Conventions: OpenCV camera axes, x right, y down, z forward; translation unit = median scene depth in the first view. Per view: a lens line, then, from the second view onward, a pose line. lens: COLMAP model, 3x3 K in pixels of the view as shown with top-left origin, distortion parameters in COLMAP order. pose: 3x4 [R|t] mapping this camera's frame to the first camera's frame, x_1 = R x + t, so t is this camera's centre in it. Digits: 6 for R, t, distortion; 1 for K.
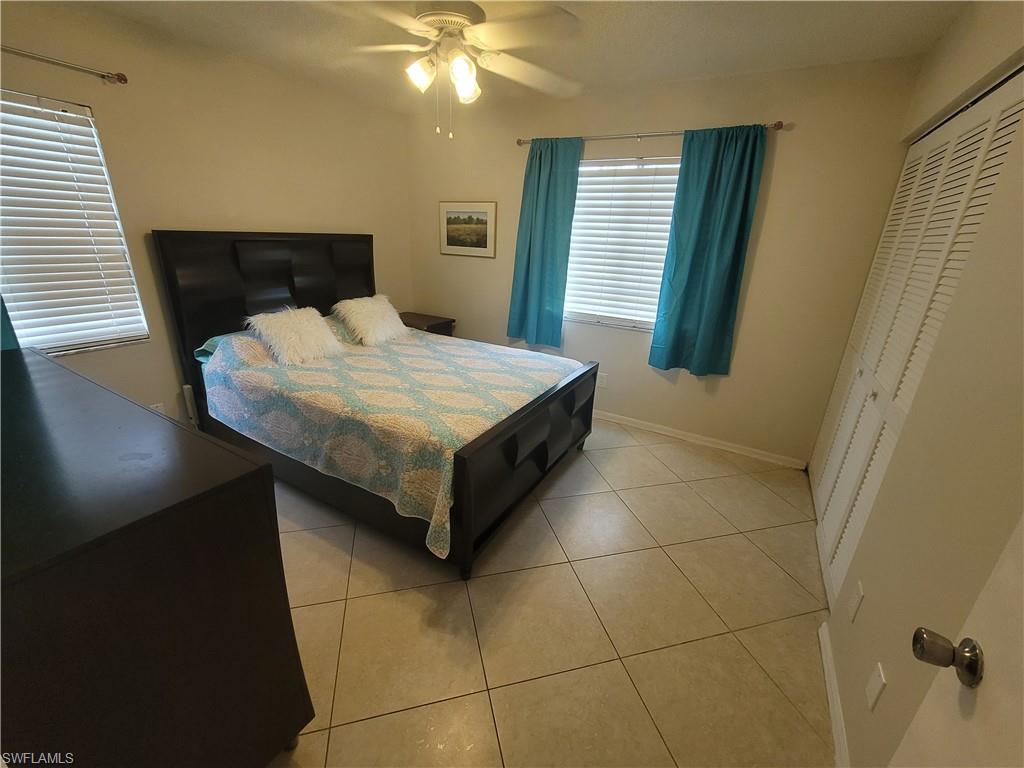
lens RADIAL K [[421.0, 0, 514.3], [0, 421.0, 382.0], [0, 0, 1]] dist [-0.010626, 0.003282]
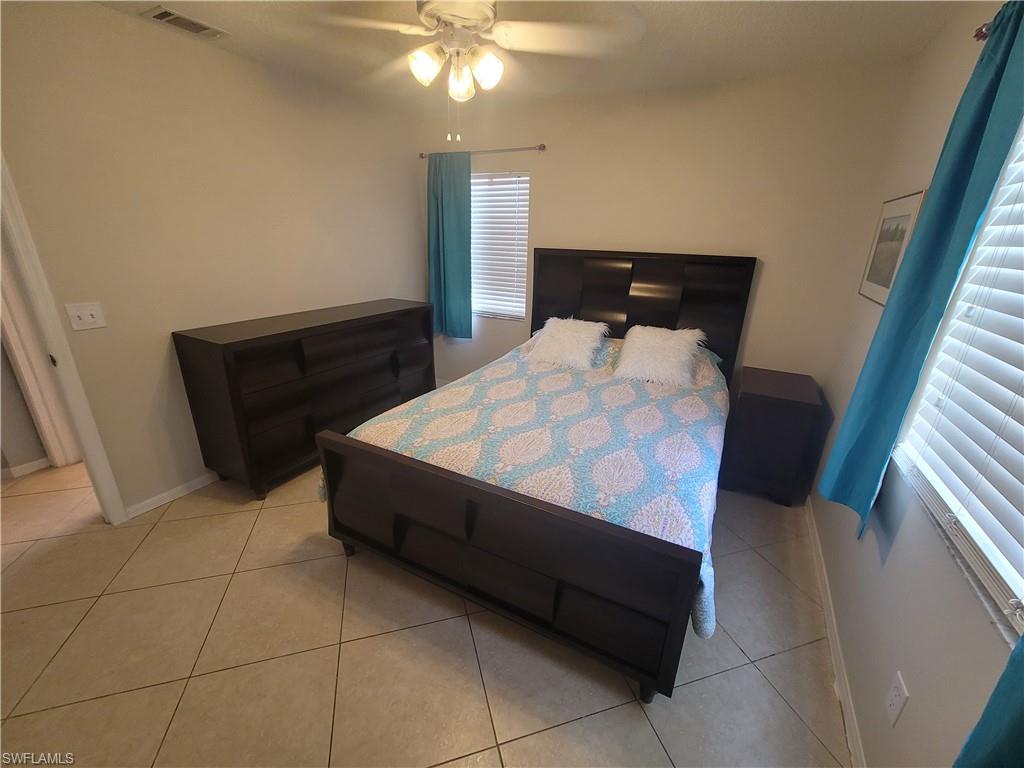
lens RADIAL K [[421.0, 0, 514.3], [0, 421.0, 382.0], [0, 0, 1]] dist [-0.010626, 0.003282]
pose [[0.022891, 0.295185, -0.955166, 0.647632], [-0.354757, 0.895639, 0.268287, -0.306710], [0.934678, 0.332711, 0.125221, 0.887670]]
